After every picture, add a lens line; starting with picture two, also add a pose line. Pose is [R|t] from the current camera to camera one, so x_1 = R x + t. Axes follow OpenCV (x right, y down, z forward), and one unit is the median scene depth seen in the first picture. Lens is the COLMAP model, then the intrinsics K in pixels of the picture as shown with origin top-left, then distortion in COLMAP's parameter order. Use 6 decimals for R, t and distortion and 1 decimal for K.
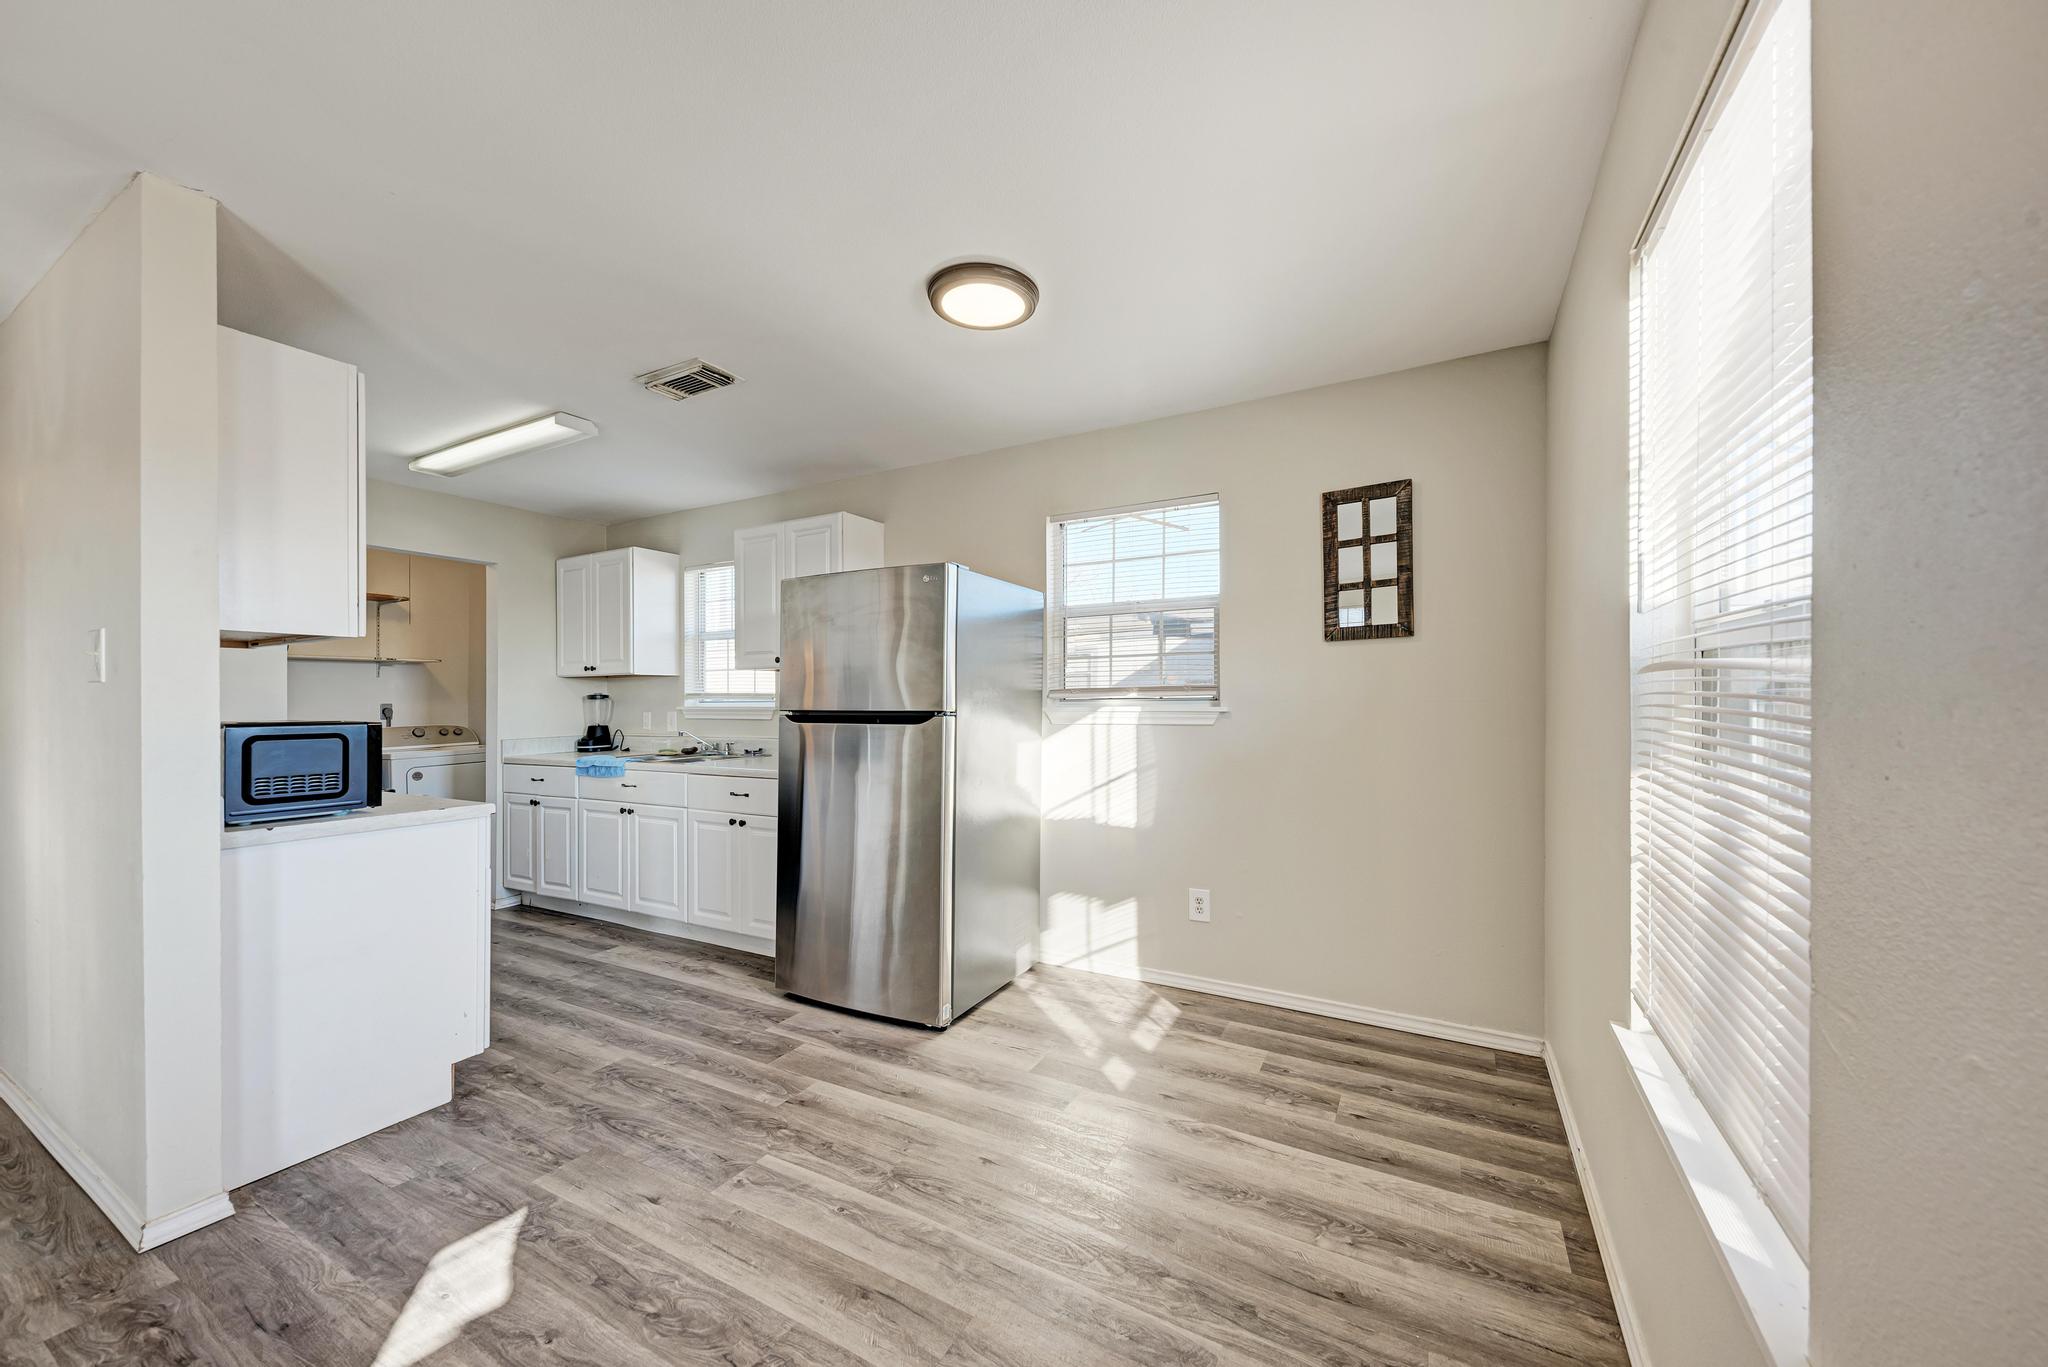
lens RADIAL K [[738.8, 0, 1027.1], [0, 738.8, 705.9], [0, 0, 1]] dist [0.016835, -0.002502]
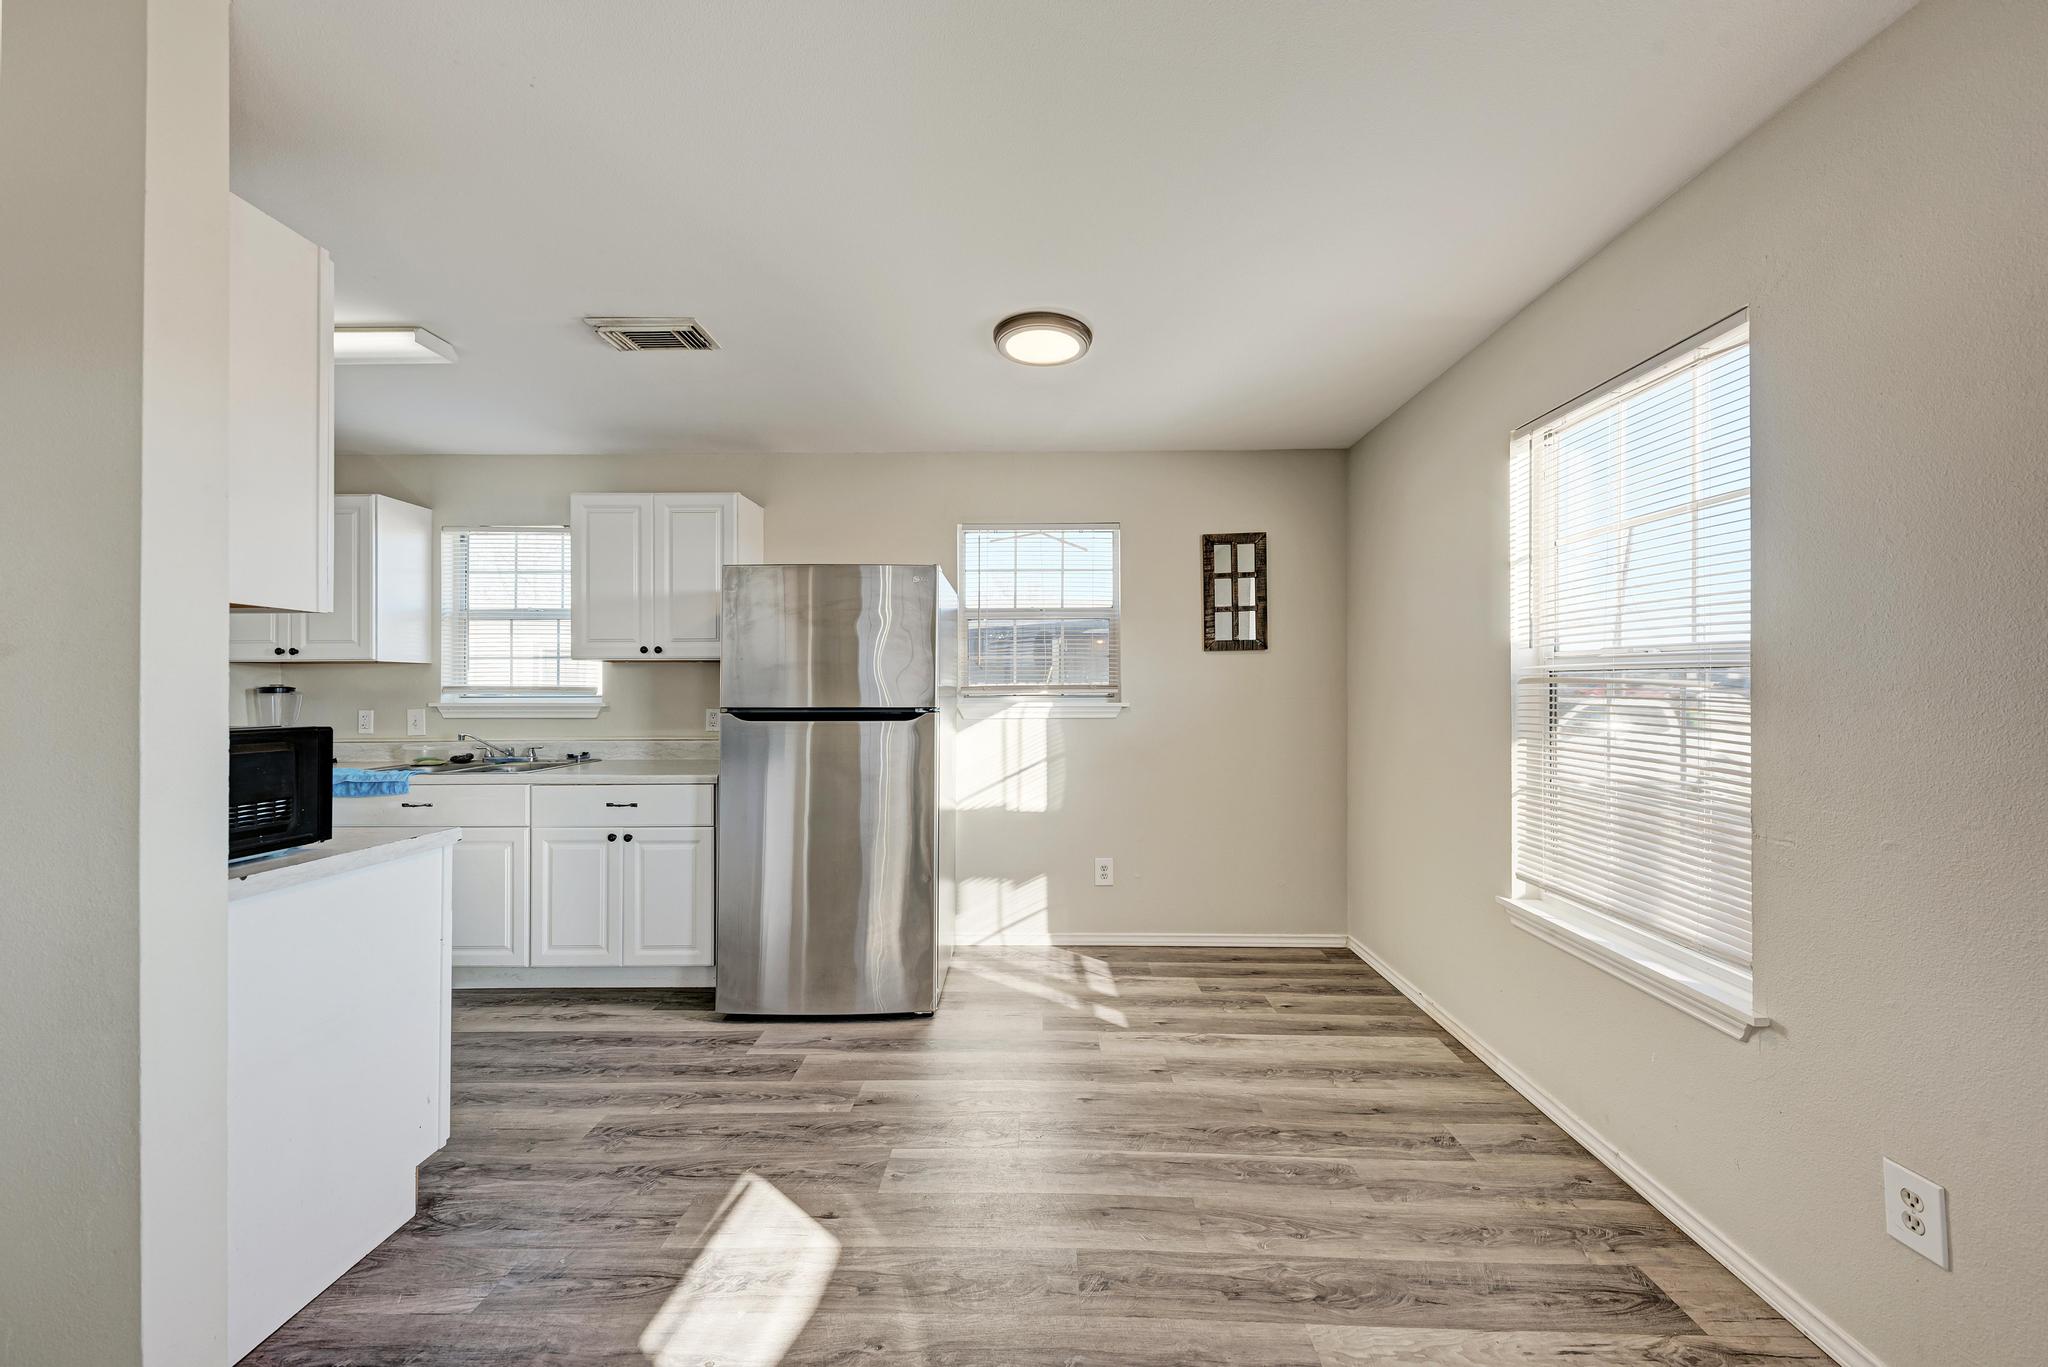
lens RADIAL K [[738.8, 0, 1028.6], [0, 738.8, 694.1], [0, 0, 1]] dist [0.016835, -0.002502]
pose [[0.887111, 0.003654, 0.461542, -0.537663], [0.000265, 0.999964, -0.008425, -0.003523], [-0.461557, 0.007596, 0.887078, 0.015387]]
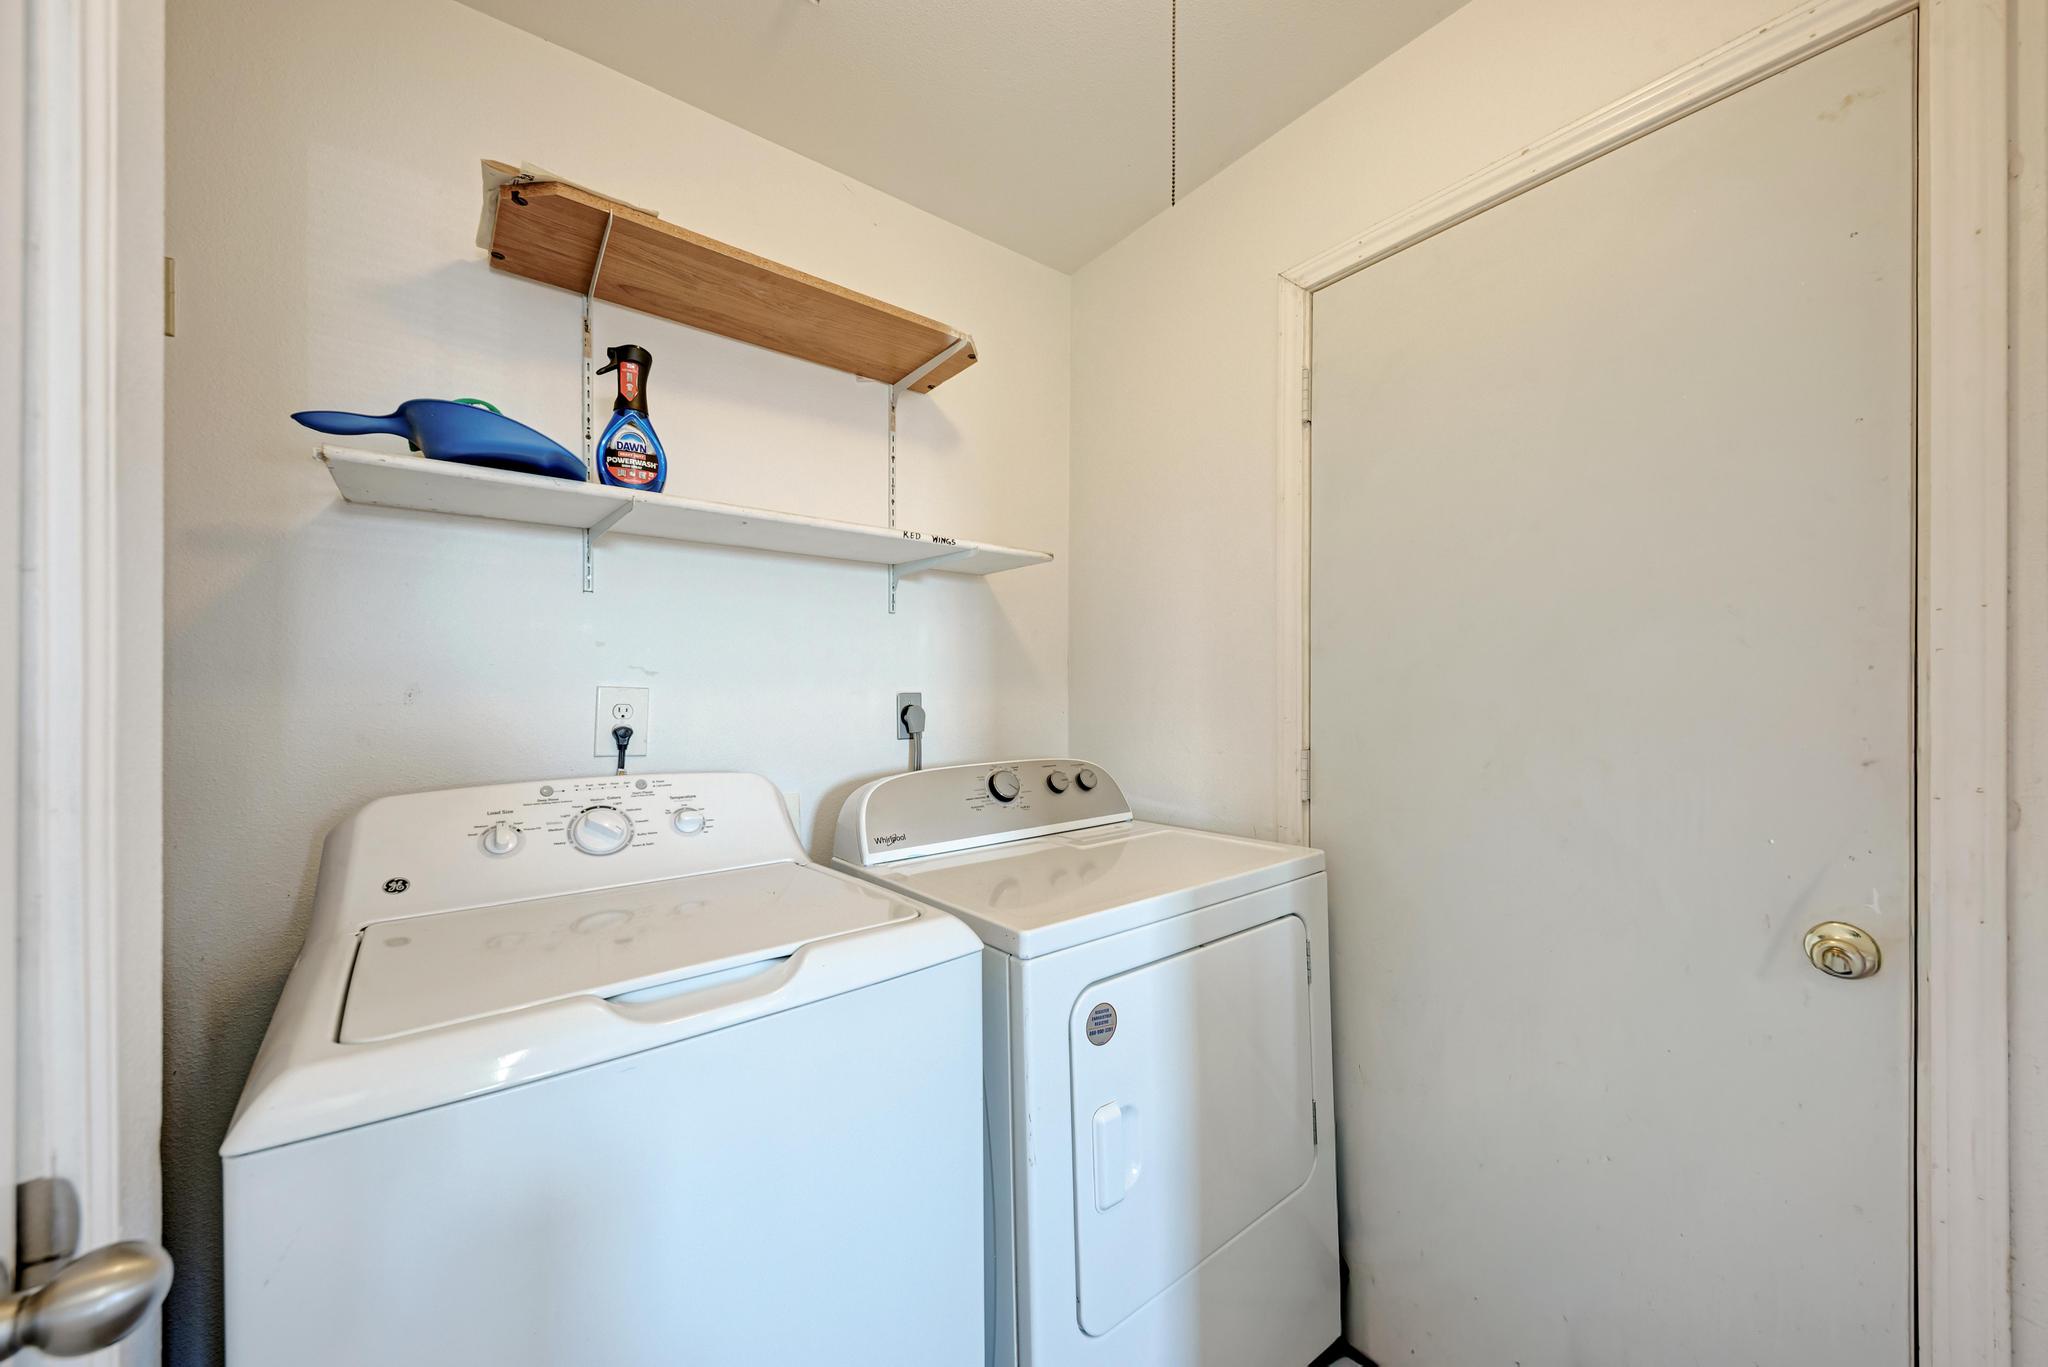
lens RADIAL K [[738.8, 0, 1030.2], [0, 738.8, 689.4], [0, 0, 1]] dist [0.016835, -0.002502]
pose [[0.924898, -0.003606, -0.380199, -1.602041], [0.000086, 0.999957, -0.009274, -0.003696], [0.380216, 0.008544, 0.924858, 1.682260]]
